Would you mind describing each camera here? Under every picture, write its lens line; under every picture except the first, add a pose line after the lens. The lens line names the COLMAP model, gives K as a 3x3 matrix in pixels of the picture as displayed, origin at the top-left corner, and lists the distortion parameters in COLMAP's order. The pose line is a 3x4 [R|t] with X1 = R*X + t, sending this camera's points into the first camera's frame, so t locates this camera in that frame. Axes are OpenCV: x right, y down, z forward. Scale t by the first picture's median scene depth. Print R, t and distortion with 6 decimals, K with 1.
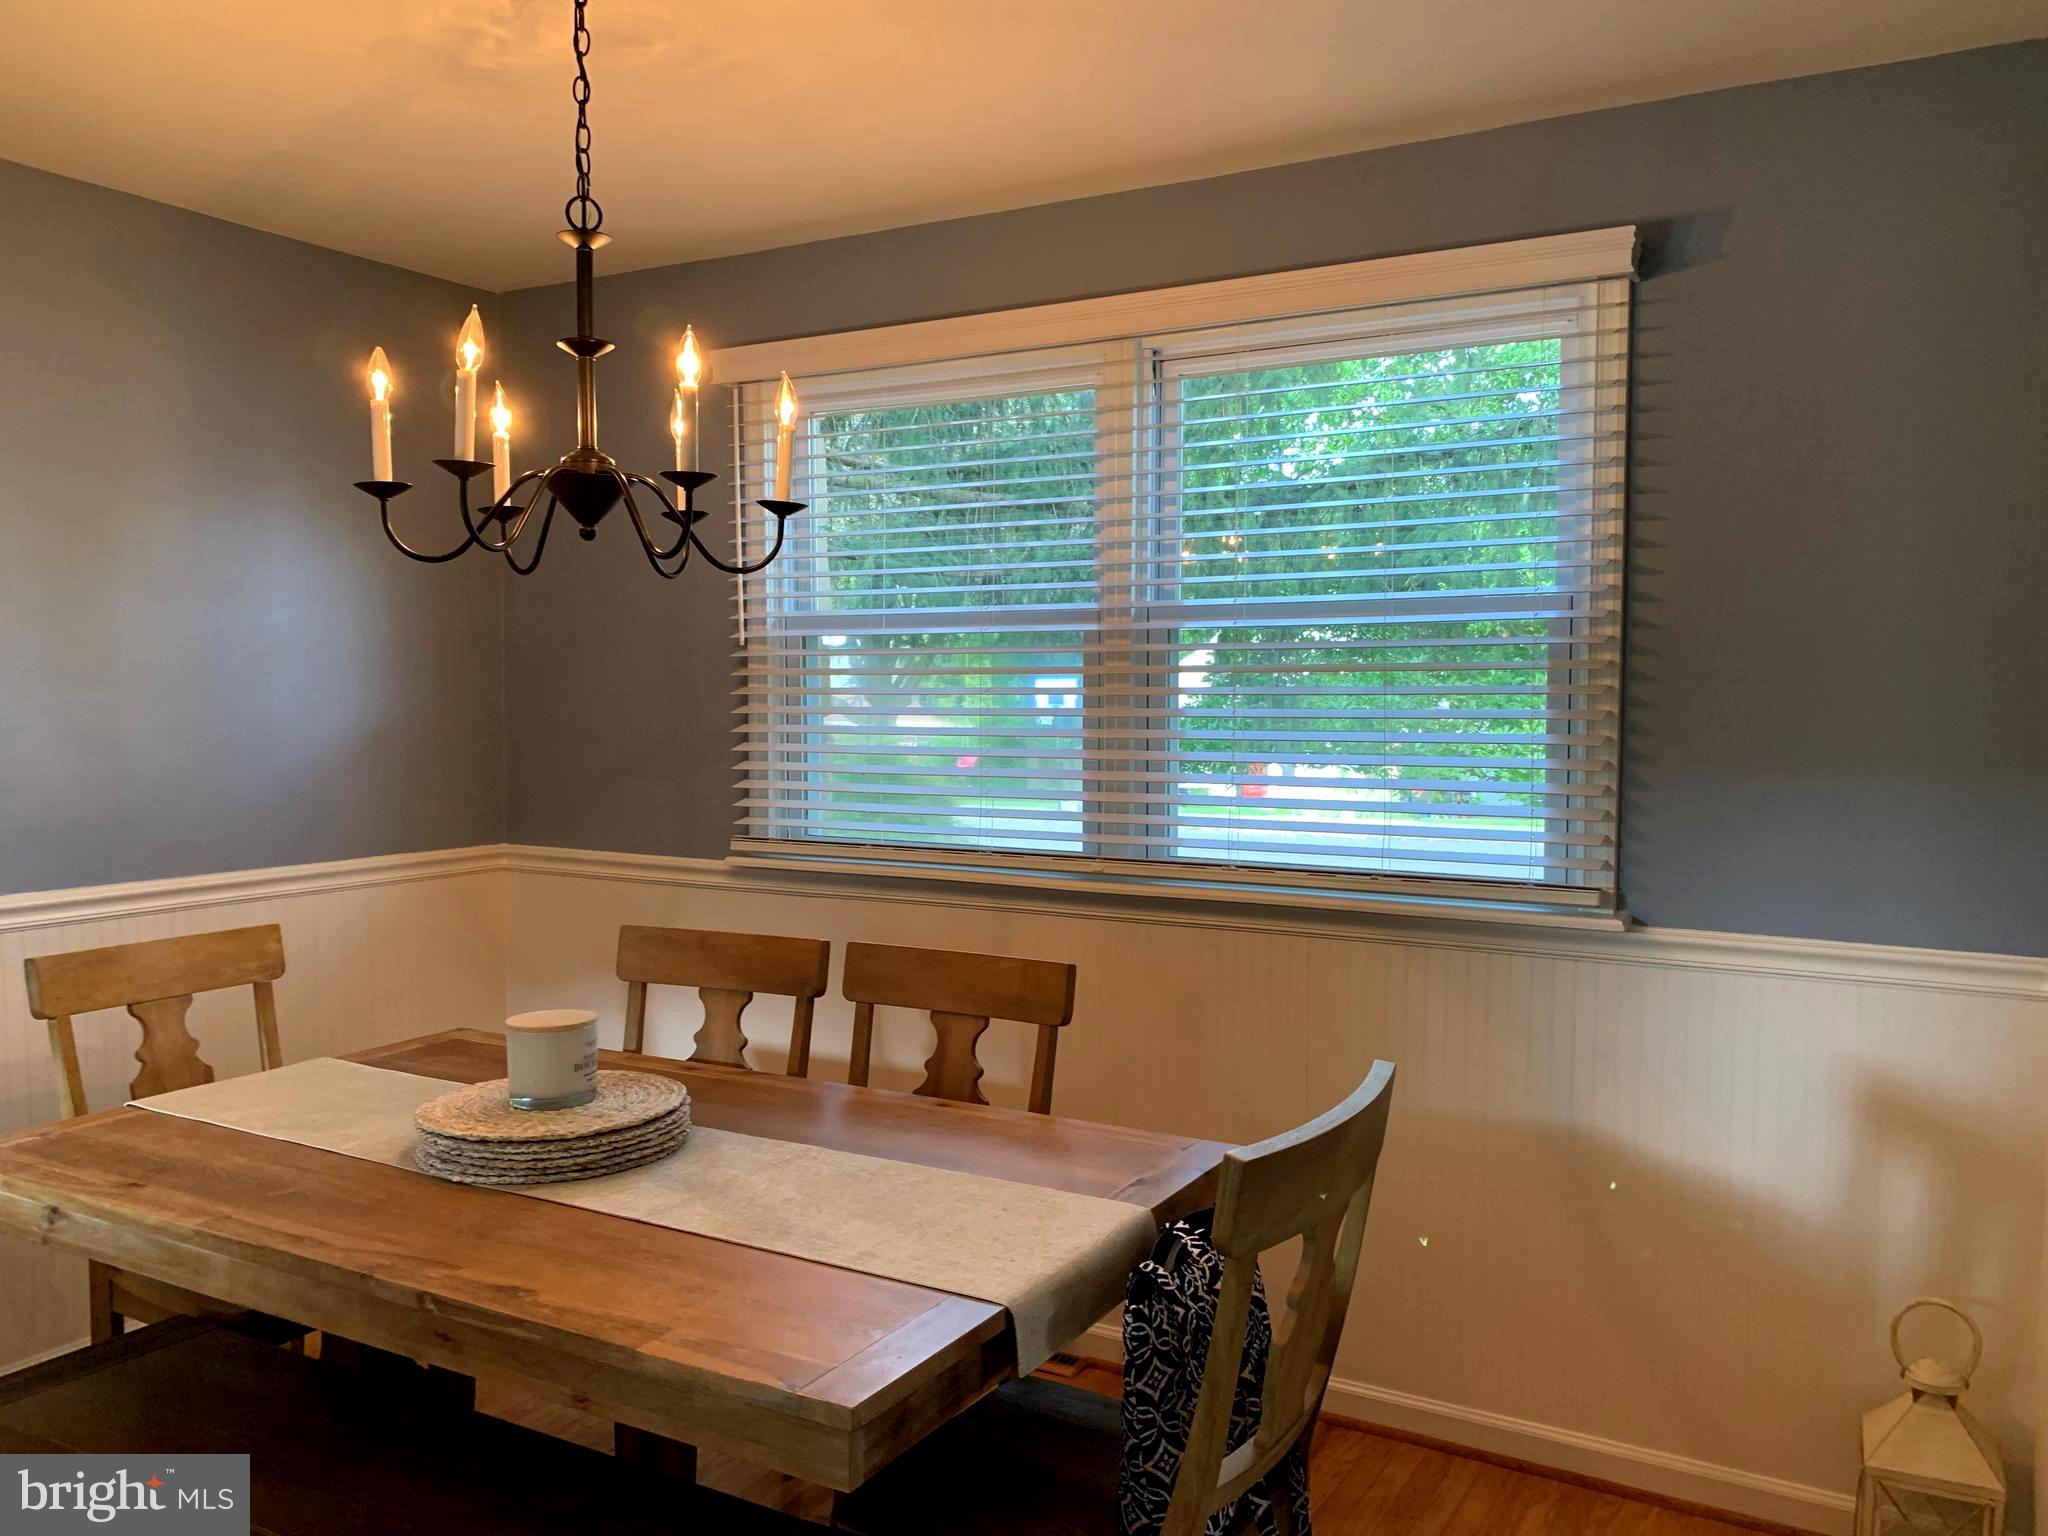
lens RADIAL K [[1550.1, 0, 1024.0], [0, 1550.1, 768.0], [0, 0, 1]] dist [-0.005292, -0.002113]
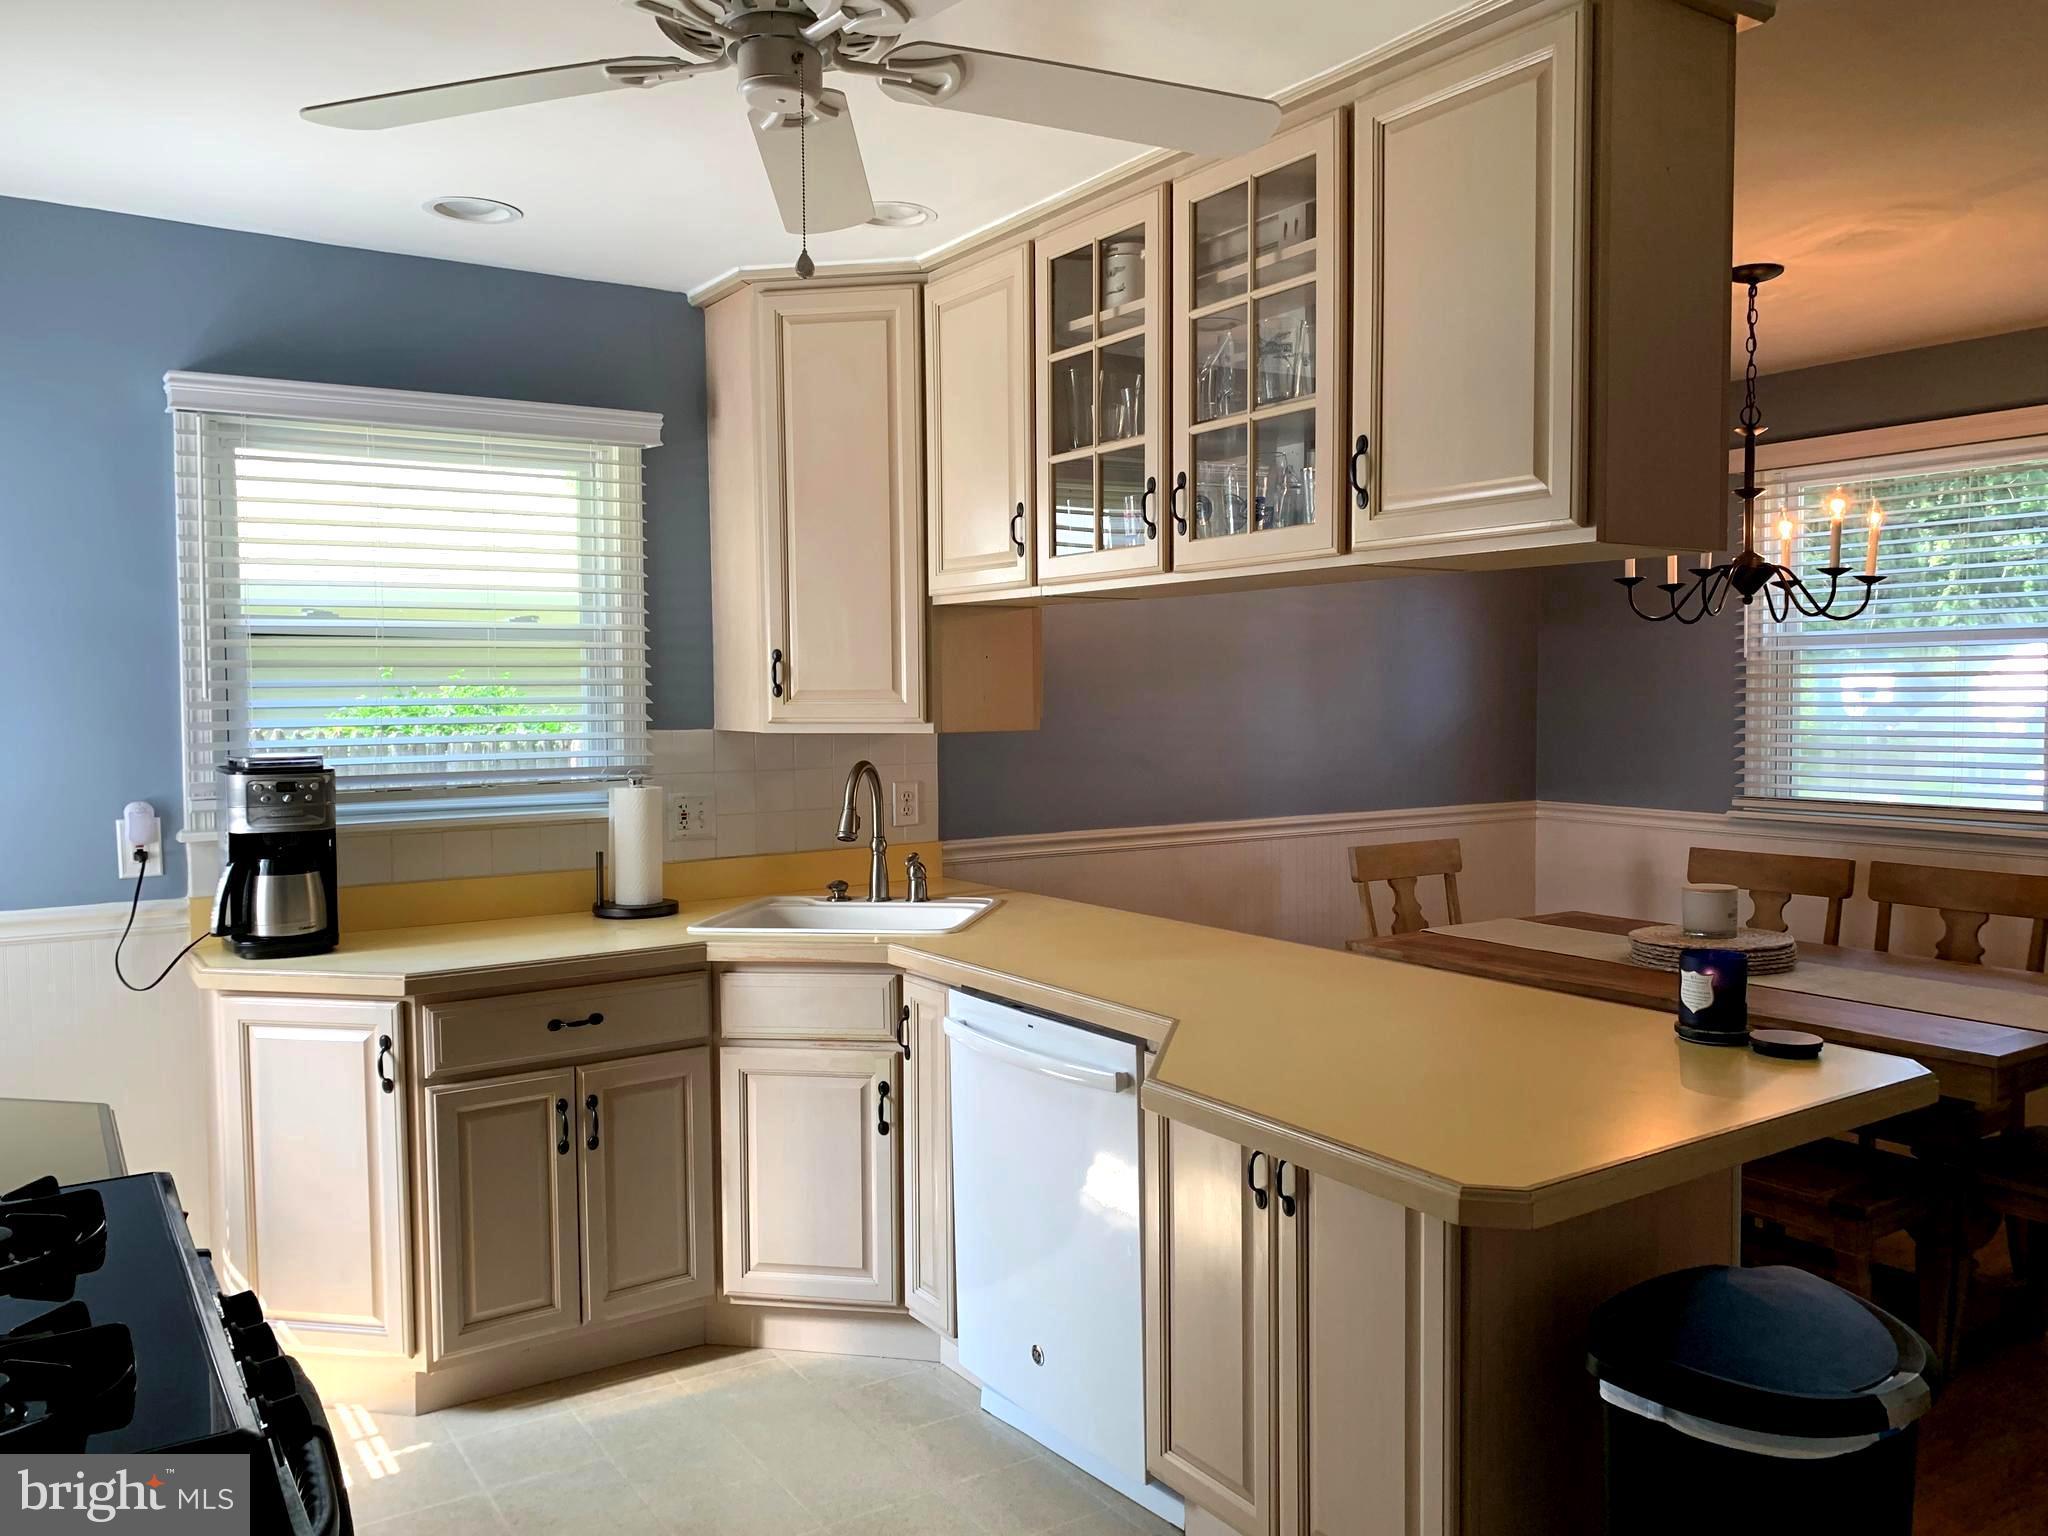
lens RADIAL K [[1554.4, 0, 1026.0], [0, 1554.4, 742.5], [0, 0, 1]] dist [-0.007330, -0.004972]
pose [[0.895608, 0.009741, -0.444738, -0.185541], [-0.016036, 0.999817, -0.010393, 0.028477], [0.444555, 0.016440, 0.895601, -0.704918]]
